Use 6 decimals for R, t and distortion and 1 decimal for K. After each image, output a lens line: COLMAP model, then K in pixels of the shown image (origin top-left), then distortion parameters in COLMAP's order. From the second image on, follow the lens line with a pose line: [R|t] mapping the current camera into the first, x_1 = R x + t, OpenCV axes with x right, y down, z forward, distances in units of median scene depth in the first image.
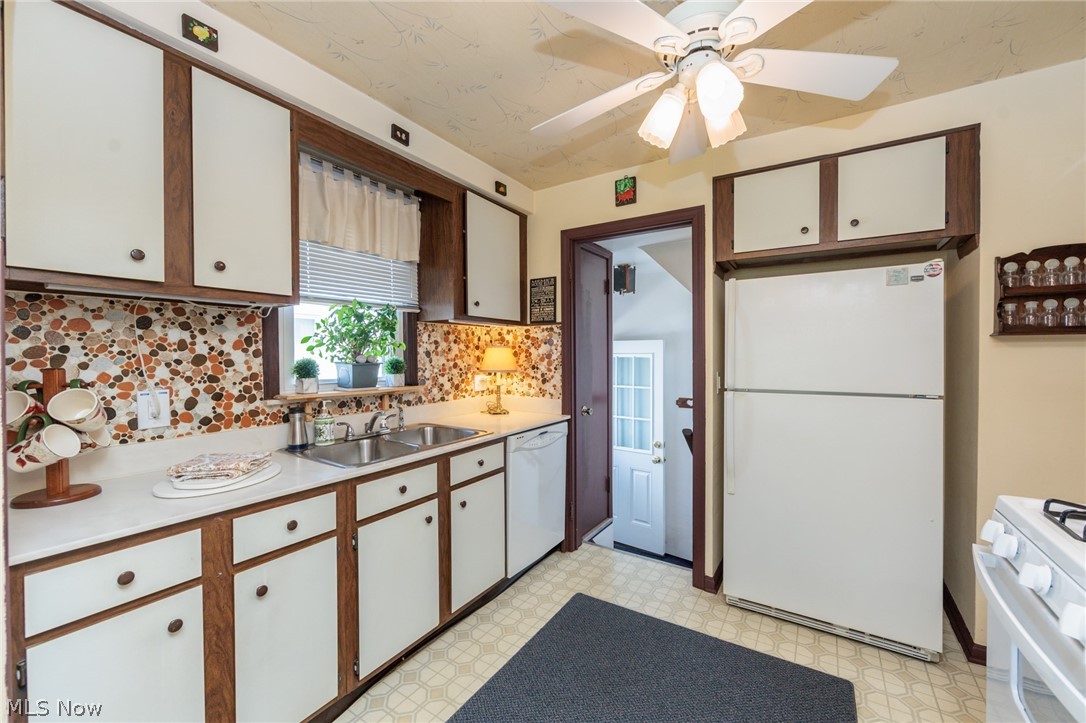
lens RADIAL K [[425.1, 0, 536.0], [0, 425.1, 361.3], [0, 0, 1]] dist [-0.004205, 0.000266]
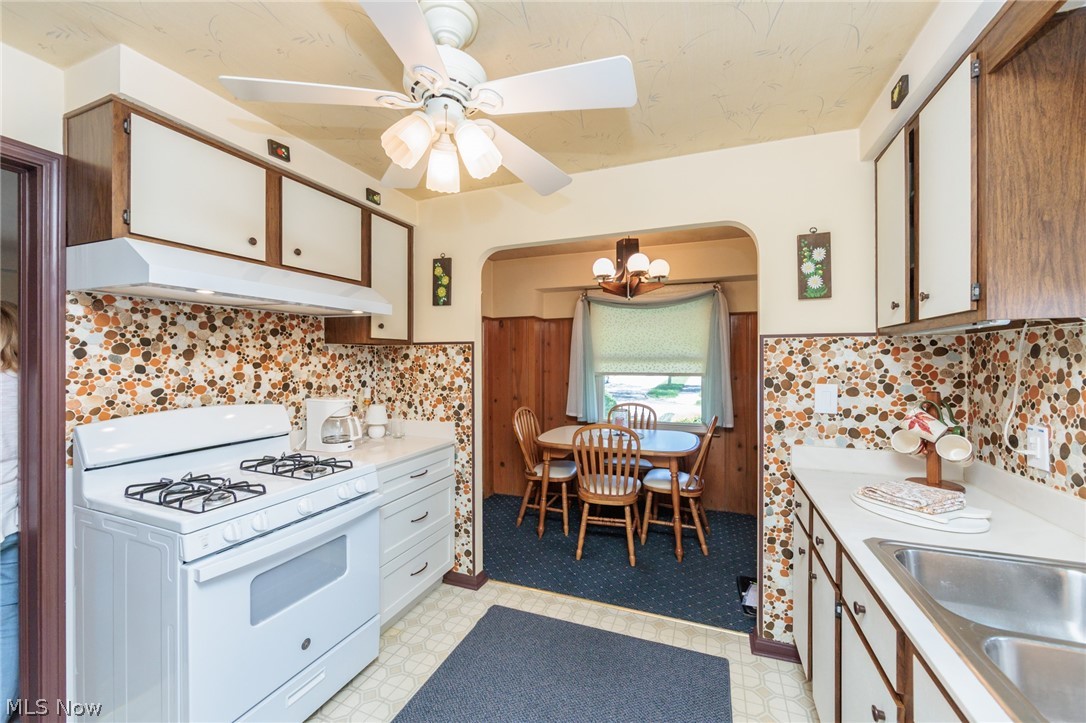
lens RADIAL K [[425.1, 0, 546.4], [0, 425.1, 361.0], [0, 0, 1]] dist [-0.004205, 0.000266]
pose [[-0.976596, 0.004852, -0.215026, 0.231560], [0.001036, 0.999840, 0.017858, -0.066511], [0.215078, 0.017218, -0.976445, 1.270561]]
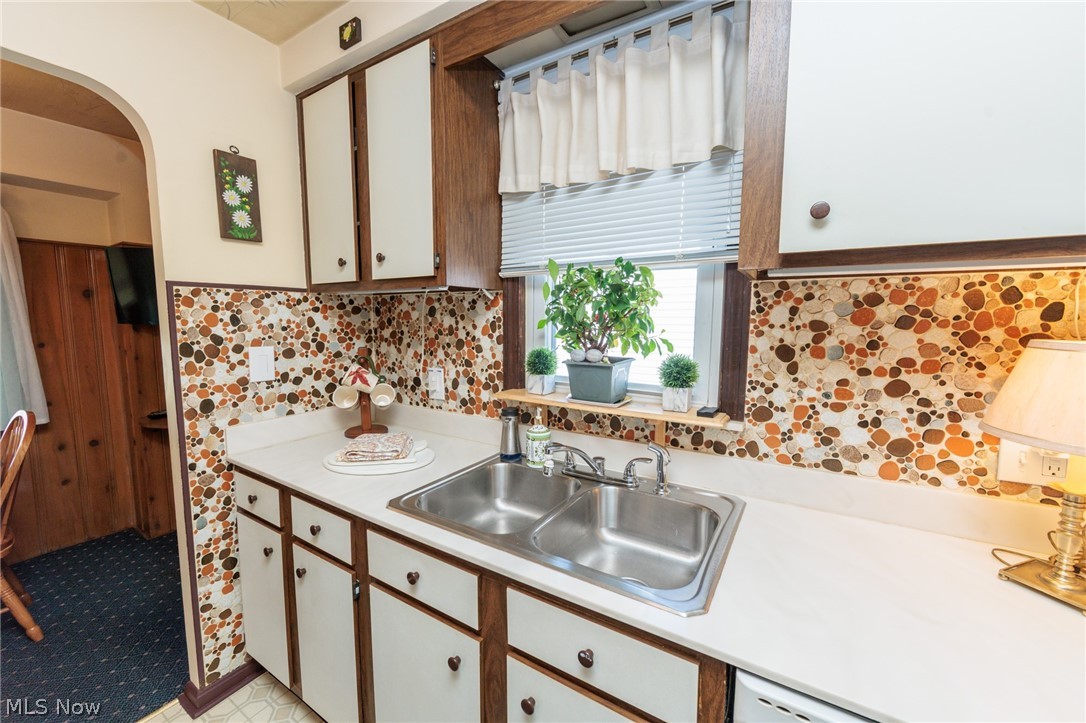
lens RADIAL K [[425.1, 0, 543.8], [0, 425.1, 359.4], [0, 0, 1]] dist [-0.004205, 0.000266]
pose [[0.025934, 0.104477, -0.994189, 0.226265], [-0.019441, 0.994388, 0.103991, -0.066868], [0.999475, 0.016631, 0.027819, 0.980614]]
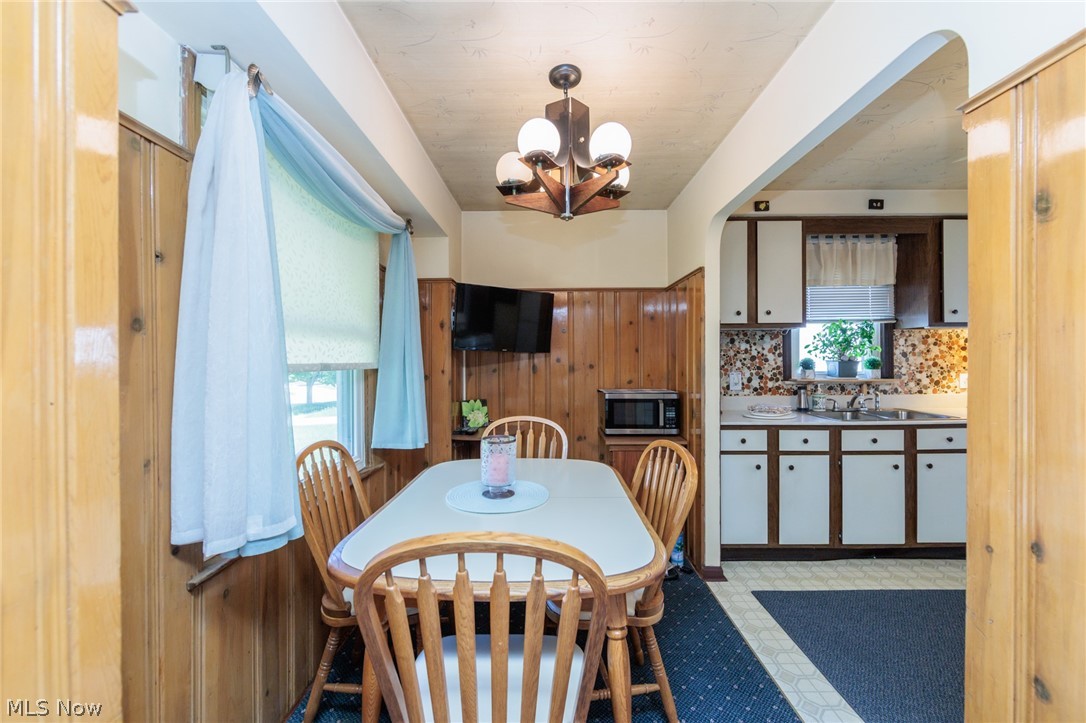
lens RADIAL K [[425.1, 0, 552.3], [0, 425.1, 361.0], [0, 0, 1]] dist [-0.004205, 0.000266]
pose [[0.549593, 0.002964, -0.835427, 0.287112], [-0.009707, 0.999949, -0.002838, 0.019843], [0.835376, 0.009669, 0.549594, -0.723920]]
